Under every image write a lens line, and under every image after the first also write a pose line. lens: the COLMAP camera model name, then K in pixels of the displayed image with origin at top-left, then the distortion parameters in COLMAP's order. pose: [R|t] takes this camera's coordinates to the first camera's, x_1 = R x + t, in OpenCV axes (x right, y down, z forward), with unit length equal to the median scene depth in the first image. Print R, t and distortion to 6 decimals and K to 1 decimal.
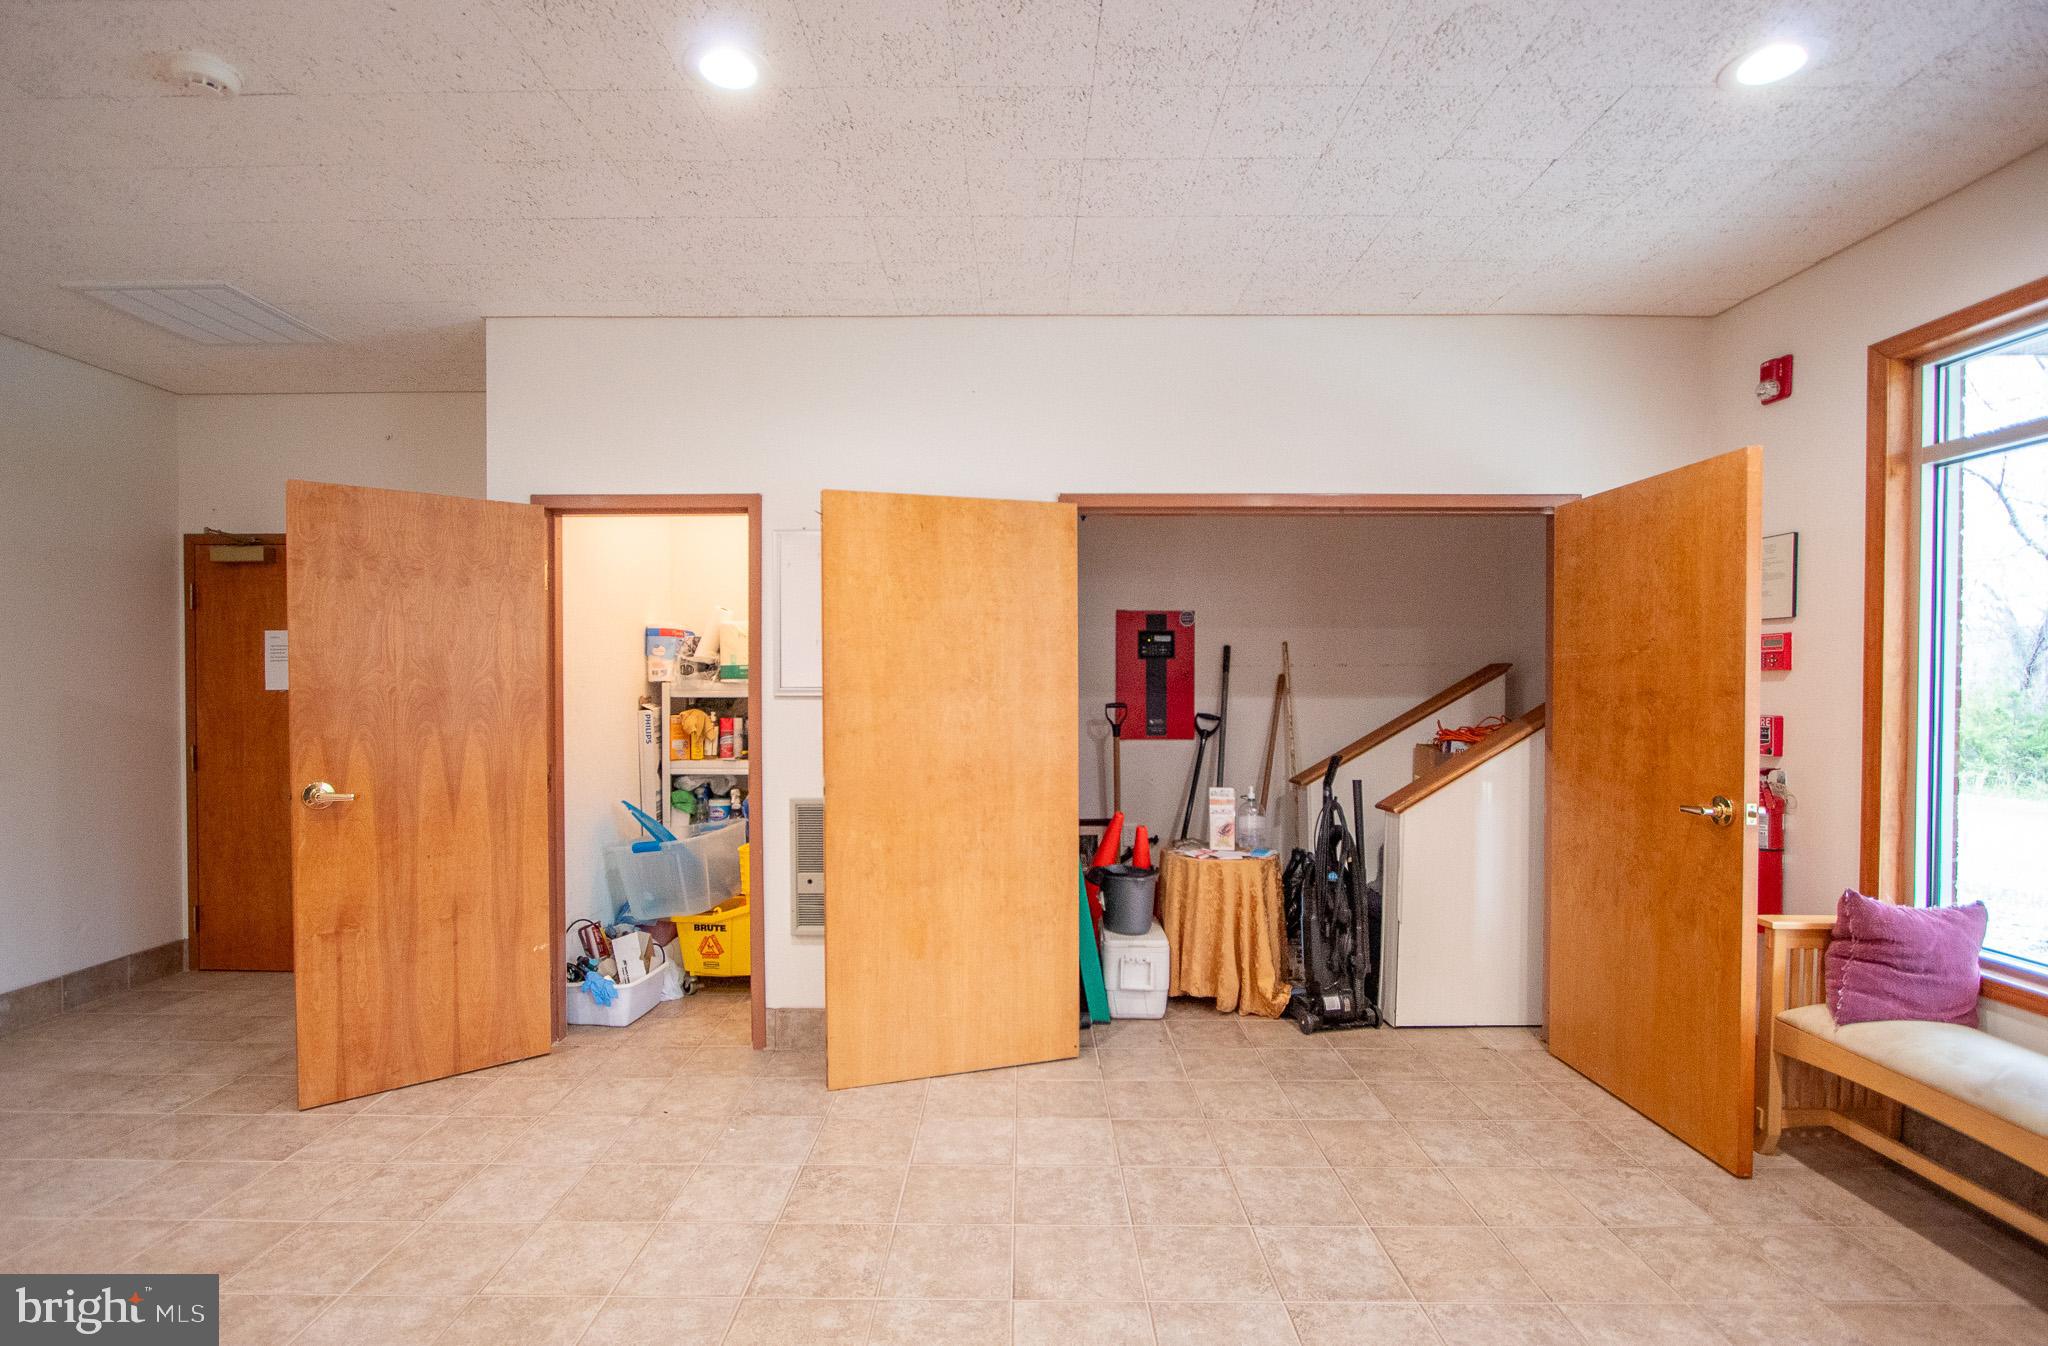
lens RADIAL K [[959.7, 0, 1014.7], [0, 959.7, 696.2], [0, 0, 1]] dist [-0.017023, 0.000802]
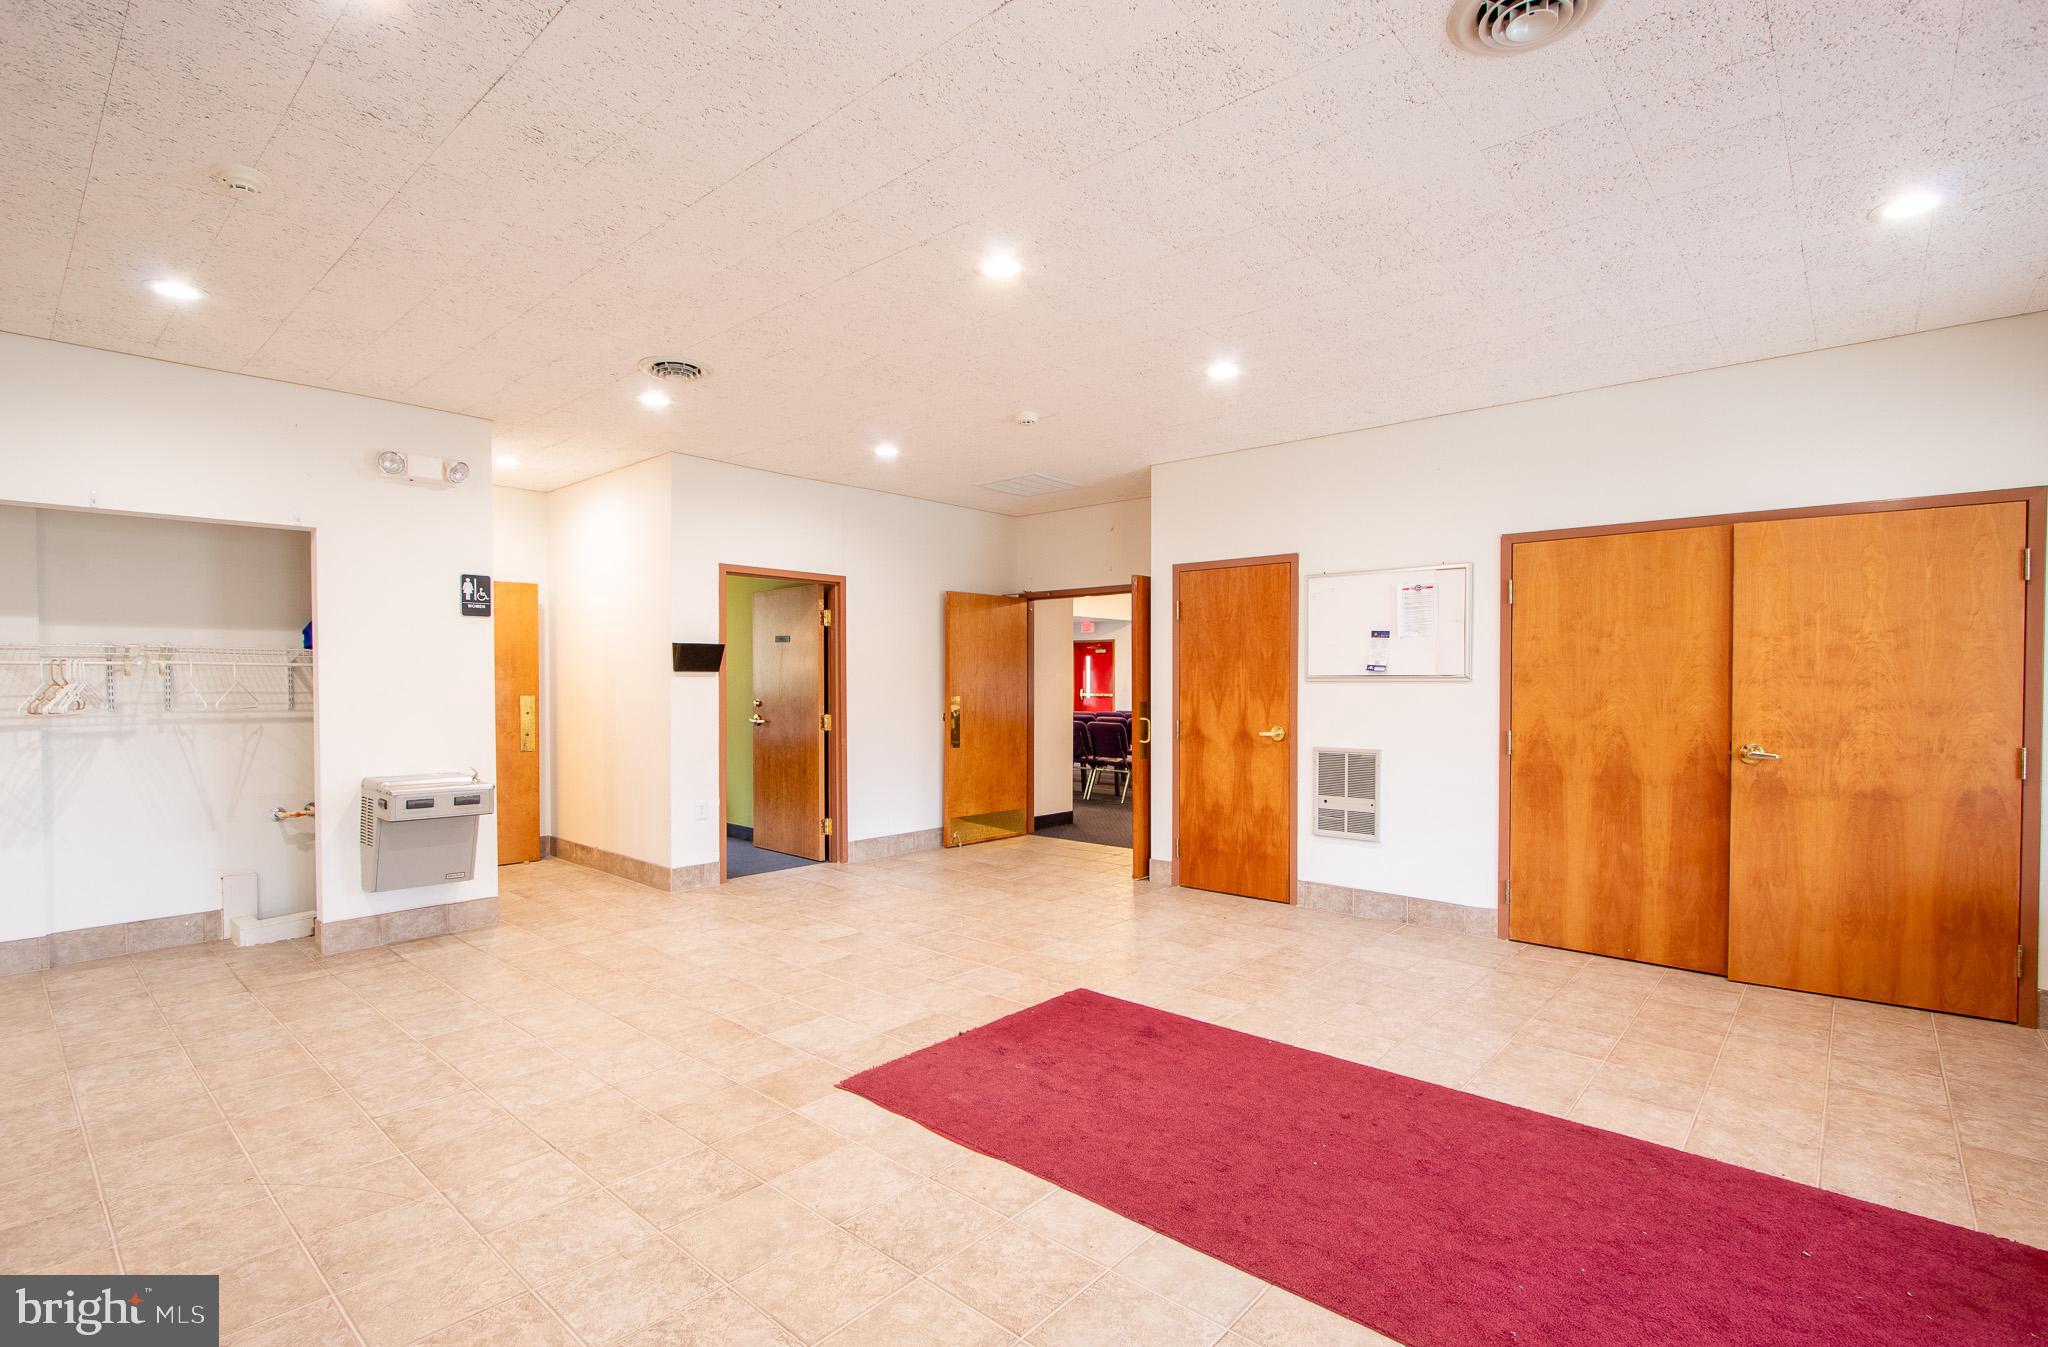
lens RADIAL K [[959.7, 0, 1014.7], [0, 959.7, 696.7], [0, 0, 1]] dist [-0.017023, 0.000802]
pose [[0.747819, 0.008649, -0.663847, 0.557619], [-0.008543, 0.999958, 0.003404, 0.027602], [0.663848, 0.003126, 0.747861, -0.629777]]
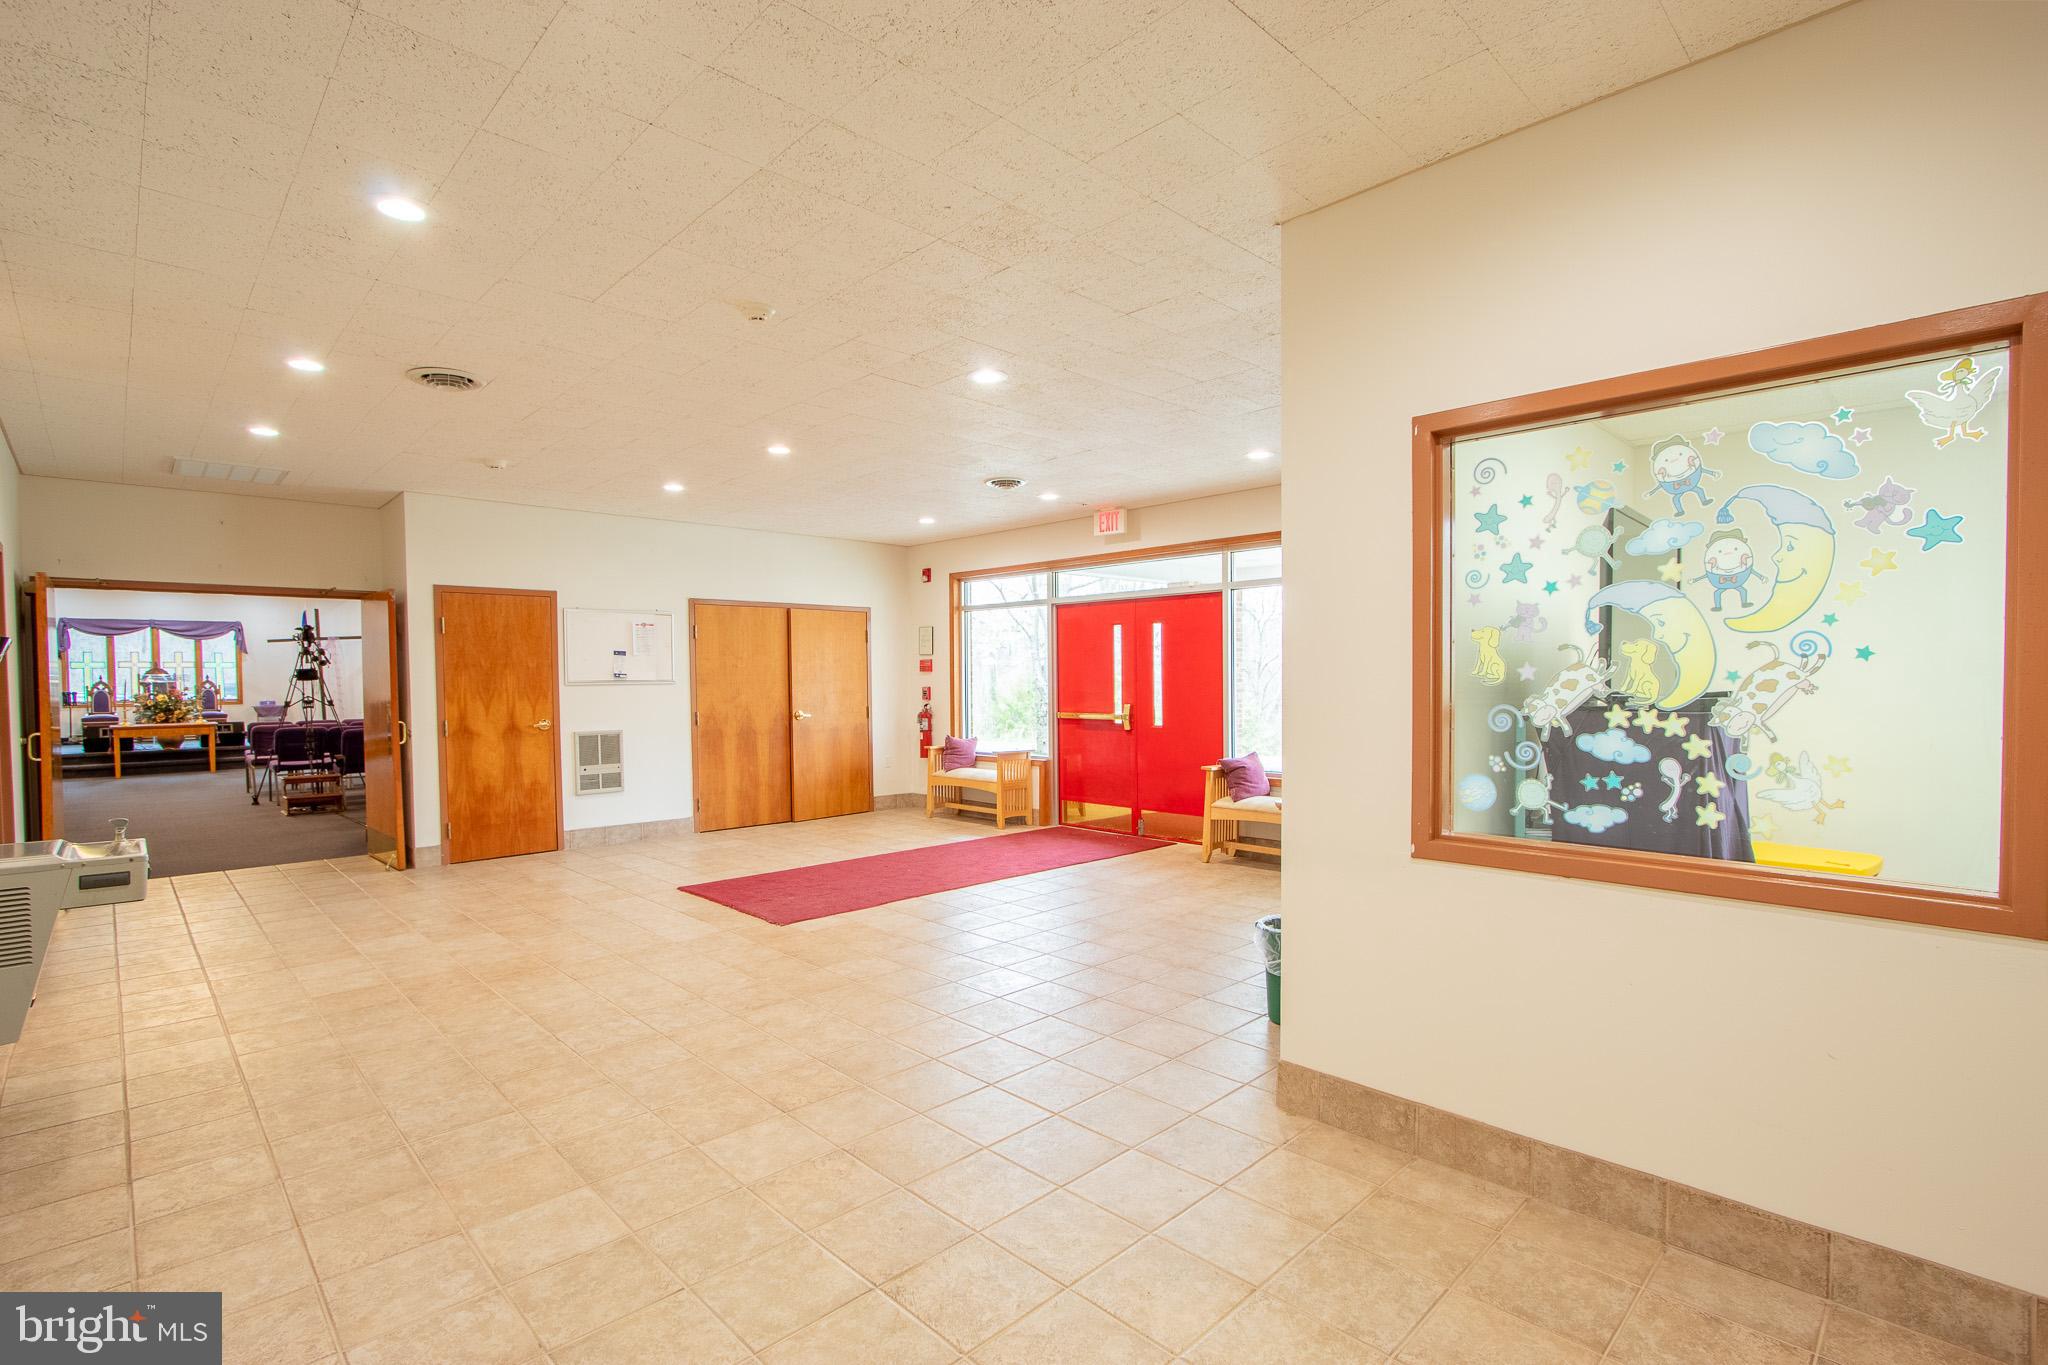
lens RADIAL K [[962.3, 0, 1014.5], [0, 962.3, 699.6], [0, 0, 1]] dist [-0.009103, 0.000406]
pose [[0.715744, -0.025886, 0.697882, -1.324846], [0.023443, 0.999640, 0.013037, 0.032574], [-0.697969, 0.007029, 0.716094, -1.605150]]
